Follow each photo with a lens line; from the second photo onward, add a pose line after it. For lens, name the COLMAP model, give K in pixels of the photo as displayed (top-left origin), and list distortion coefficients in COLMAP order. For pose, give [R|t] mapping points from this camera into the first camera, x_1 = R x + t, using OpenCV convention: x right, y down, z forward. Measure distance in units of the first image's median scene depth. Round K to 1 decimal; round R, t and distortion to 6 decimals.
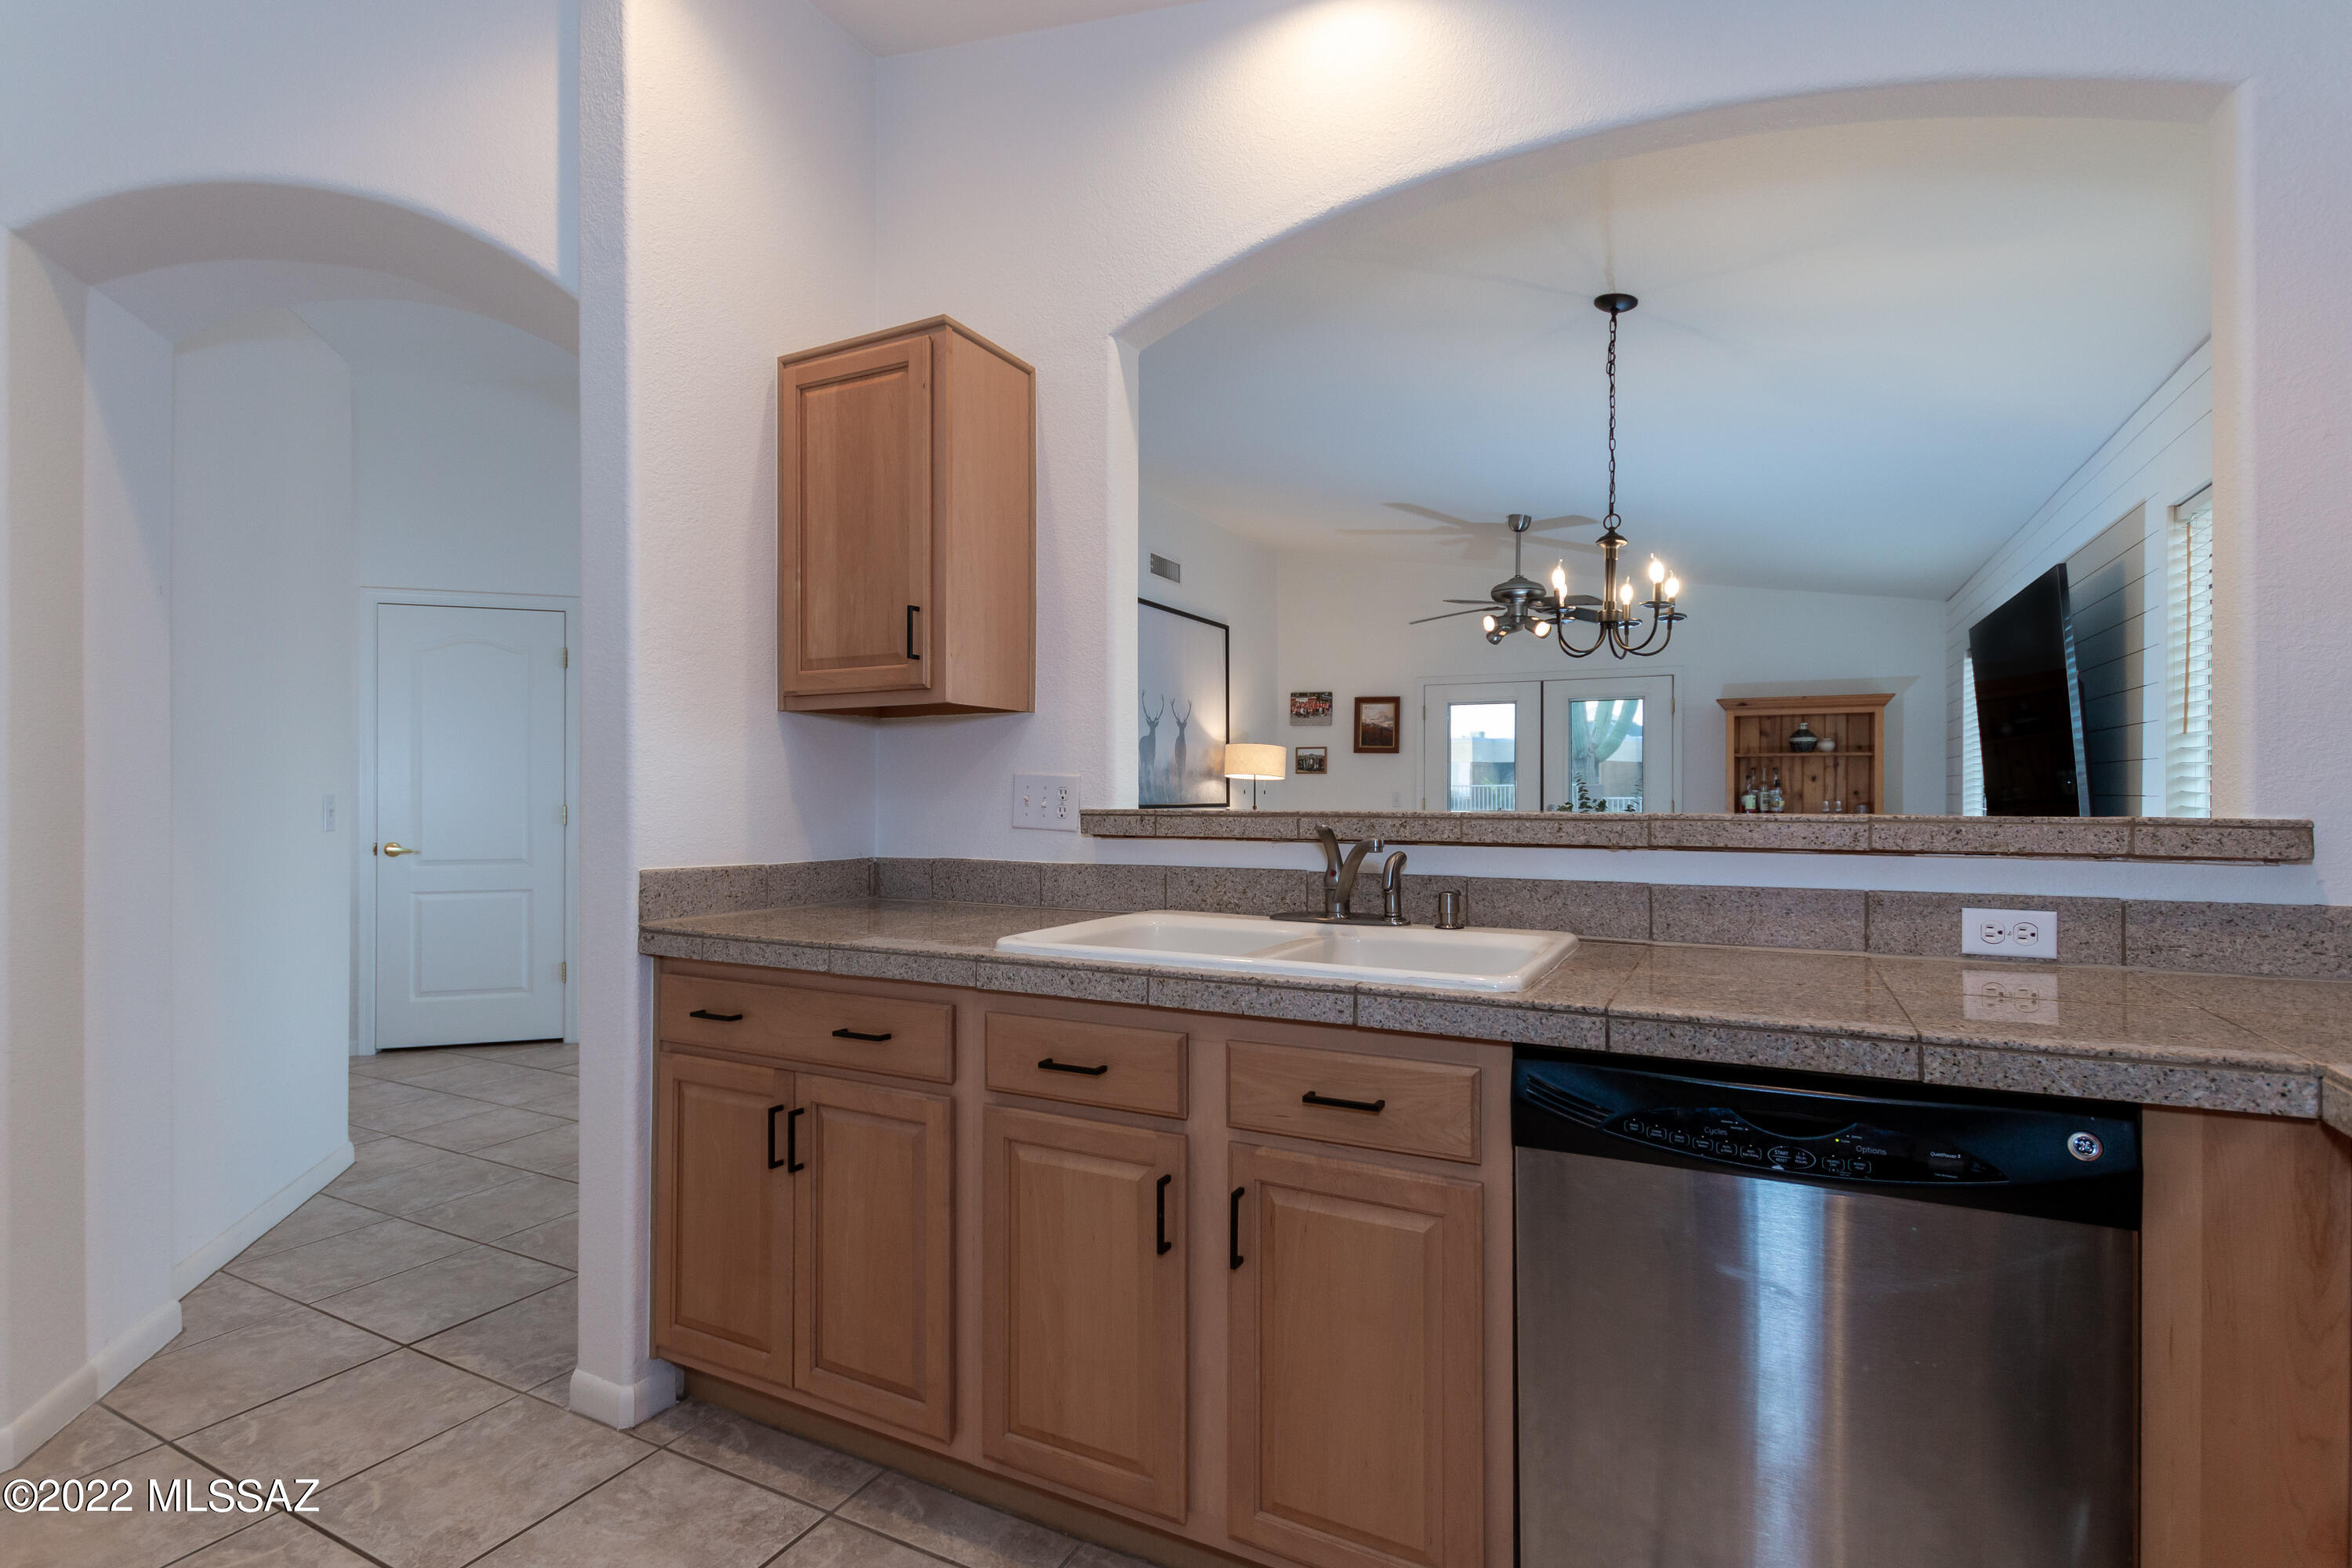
lens RADIAL K [[1124.4, 0, 1179.2], [0, 1124.4, 794.3], [0, 0, 1]] dist [0.004317, 0.000570]
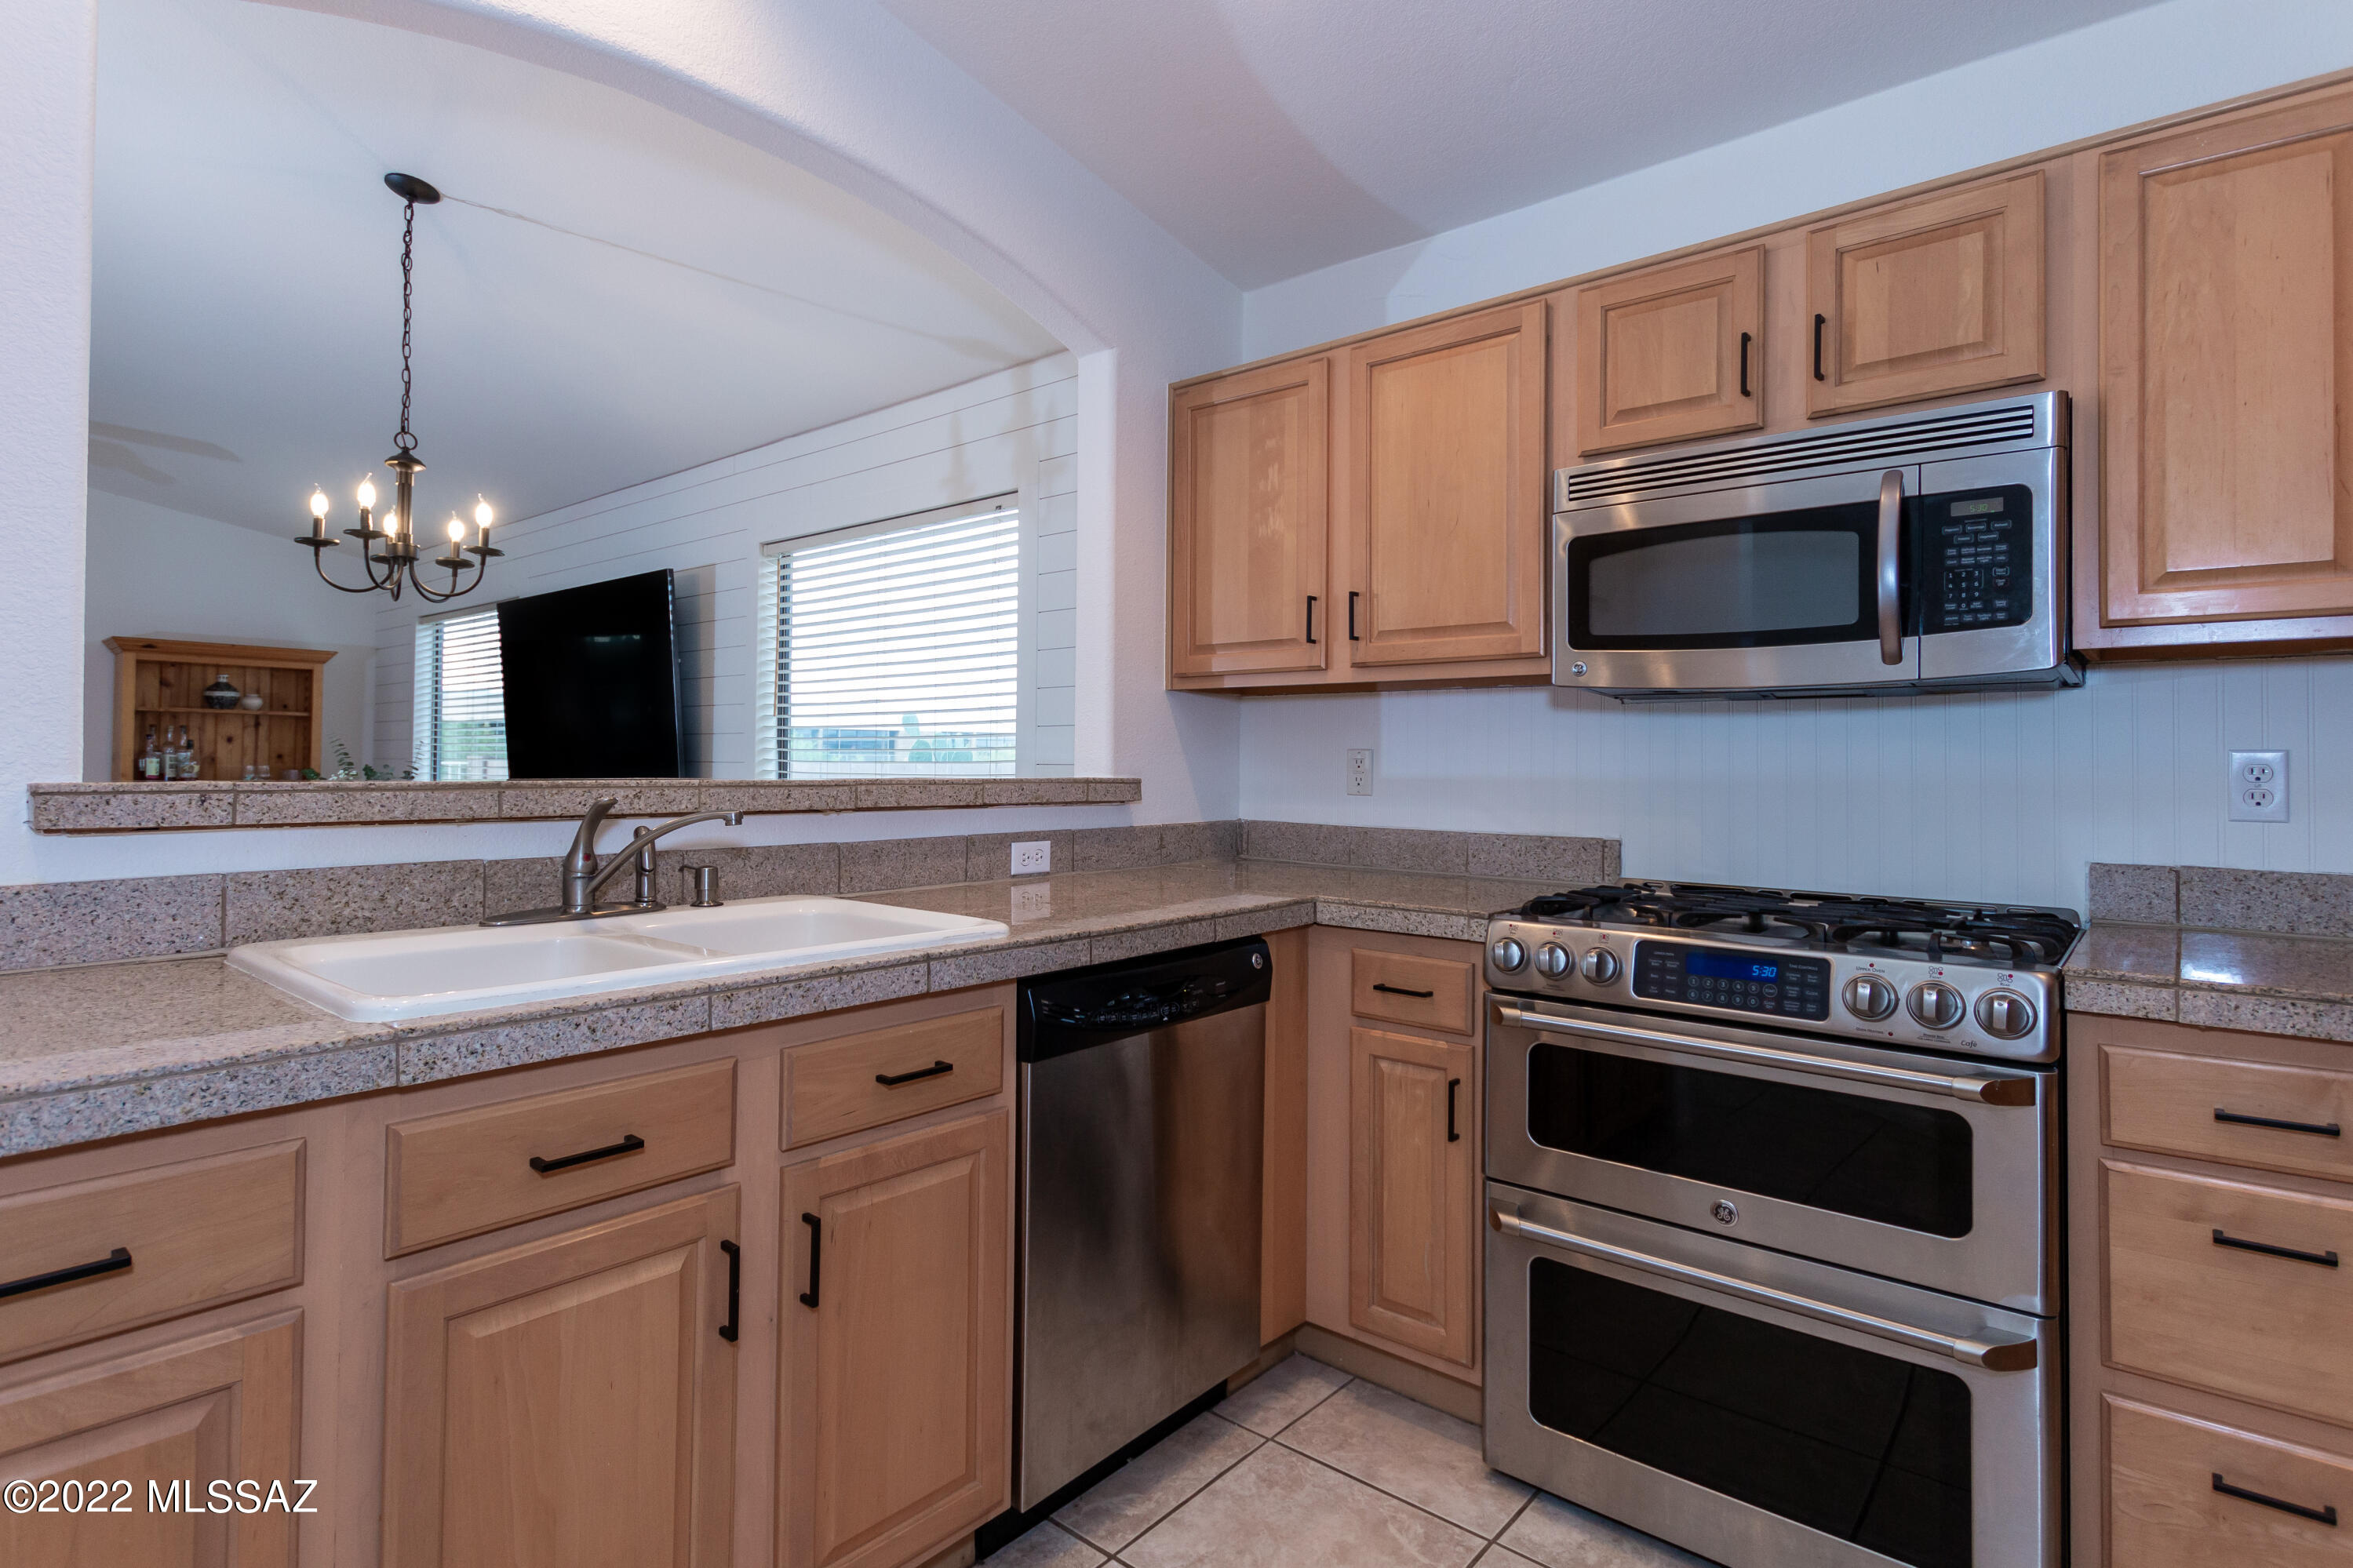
lens RADIAL K [[1182.3, 0, 1130.8], [0, 1182.3, 745.7], [0, 0, 1]] dist [0.008875, -0.000935]
pose [[0.239528, 0.017292, 0.970735, -0.357310], [-0.007421, 0.999845, -0.015979, 0.000417], [-0.970861, -0.003376, 0.239619, 0.246814]]
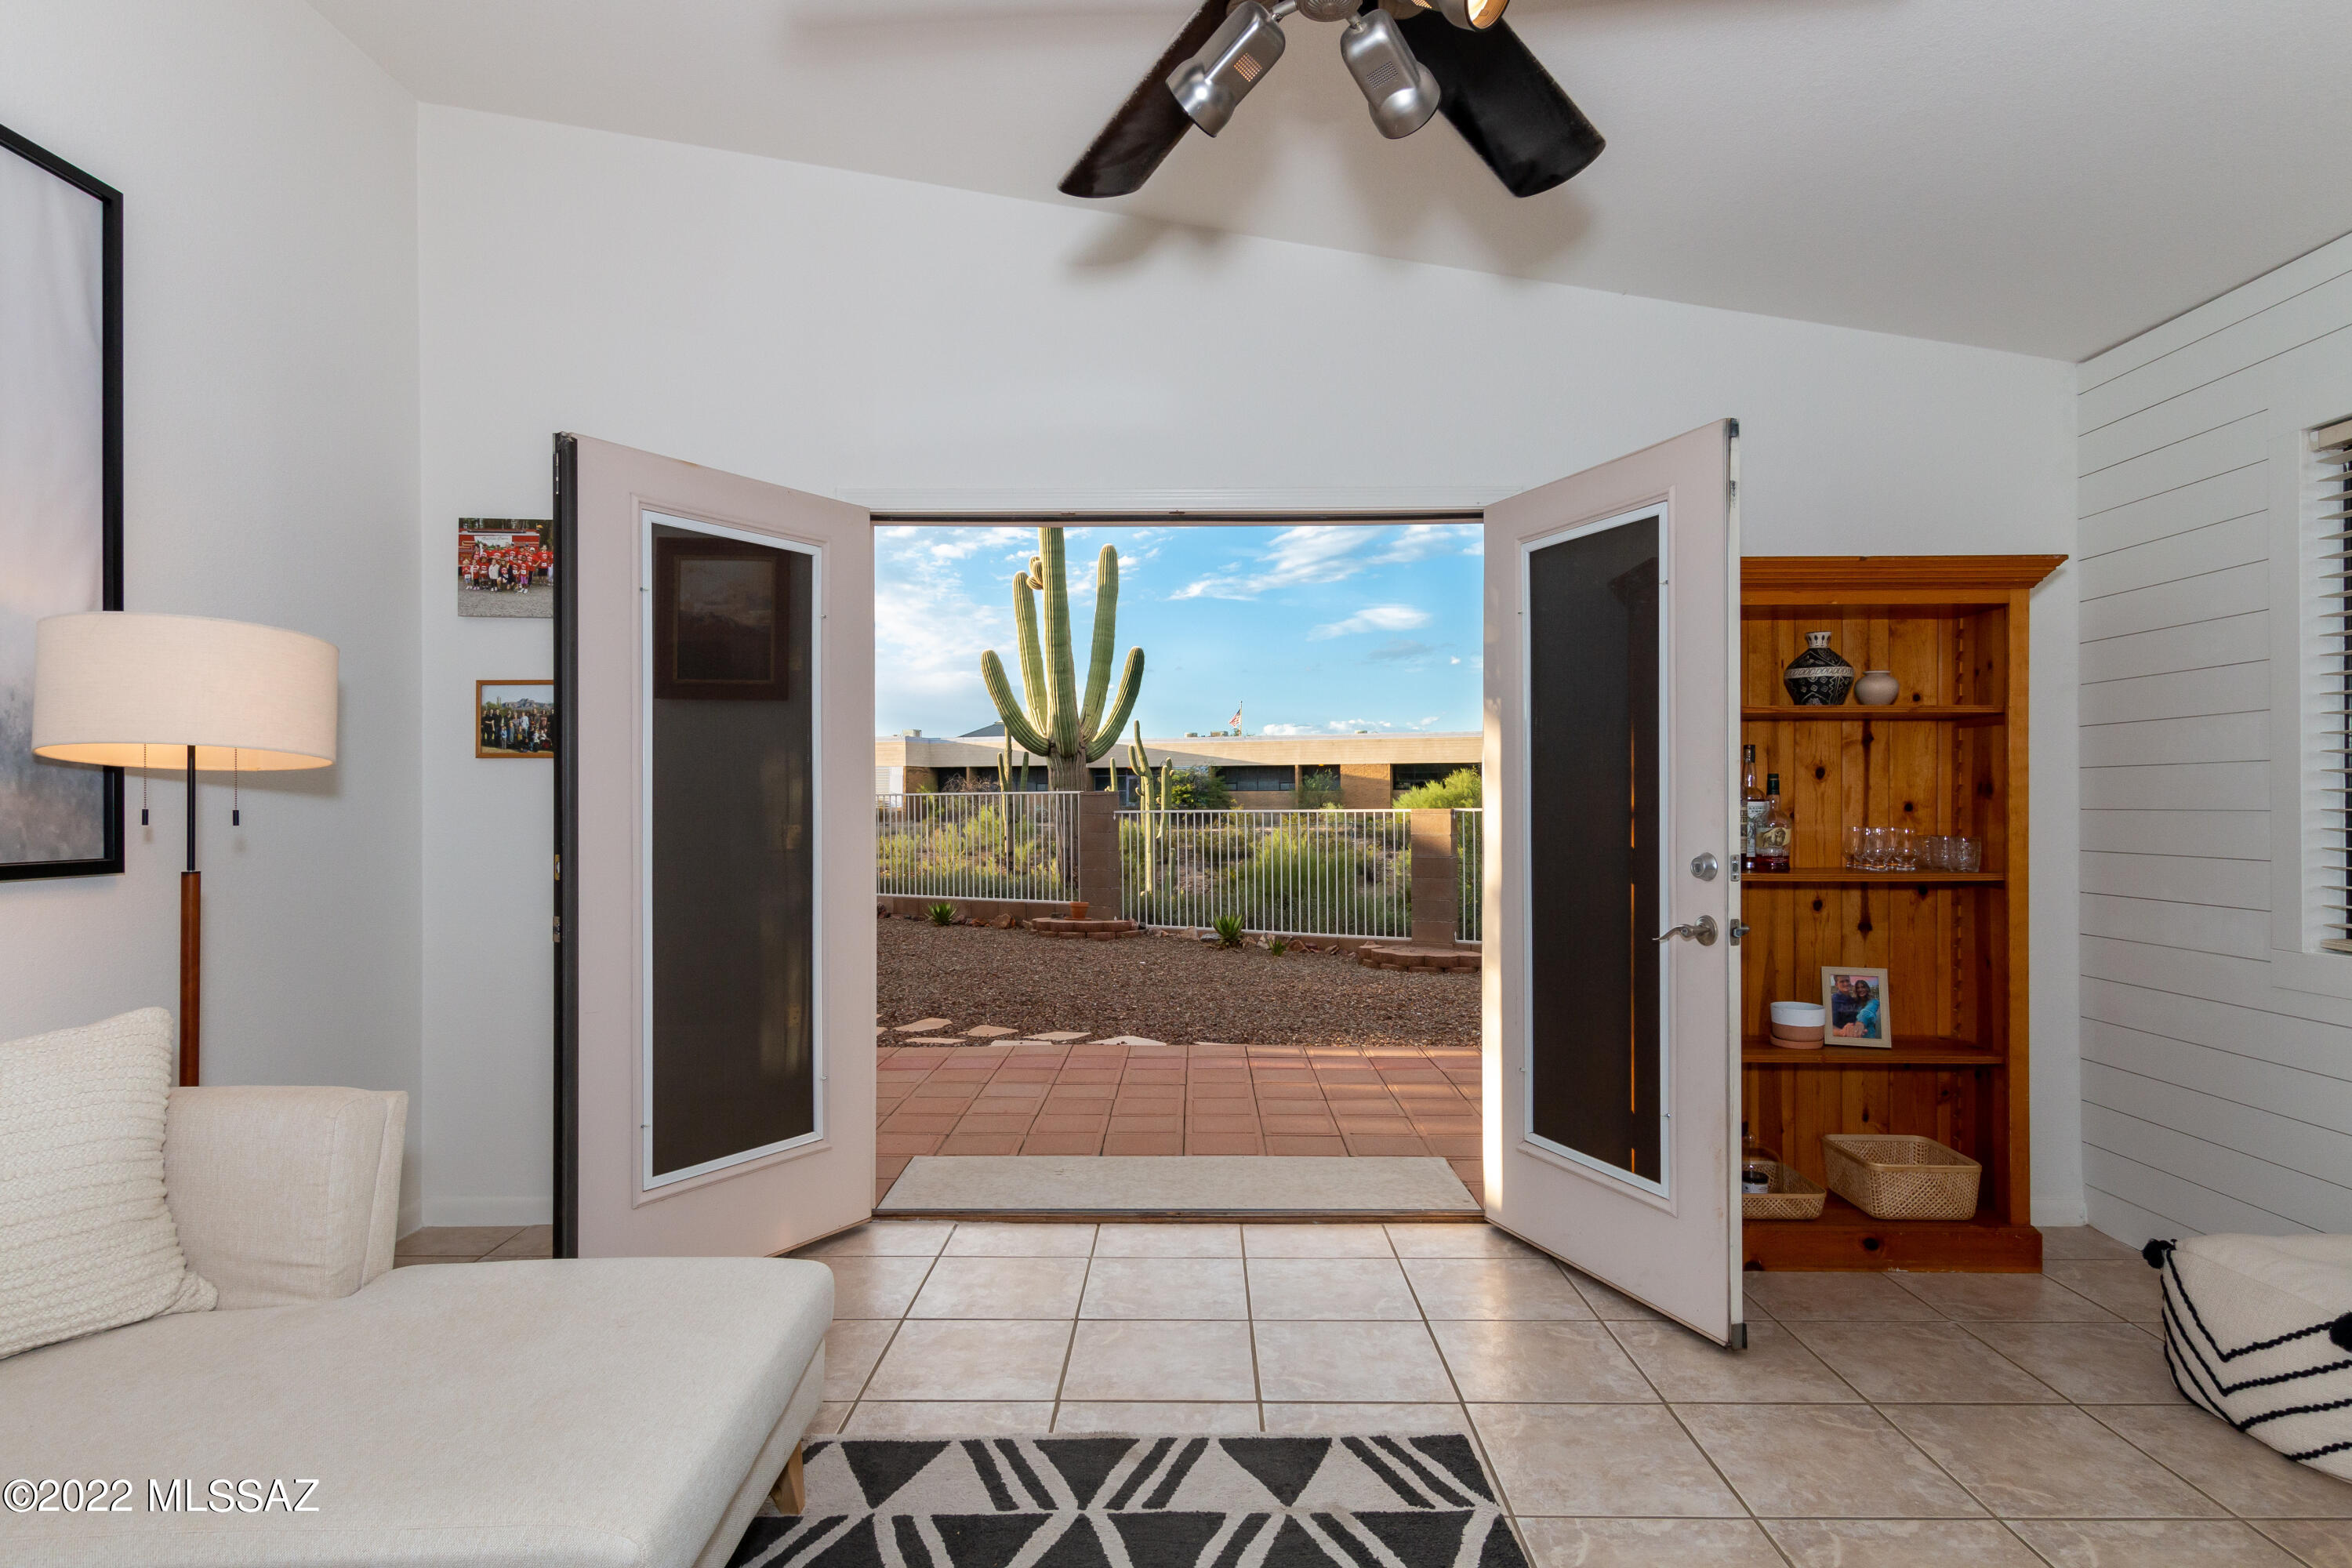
lens RADIAL K [[1268.3, 0, 1174.0], [0, 1268.3, 797.8], [0, 0, 1]] dist [-0.000566, -0.000318]
pose [[0.893578, -0.004329, 0.448887, 0.333379], [0.006593, 0.999972, -0.003480, -0.010134], [-0.448859, 0.006069, 0.893582, 1.575189]]
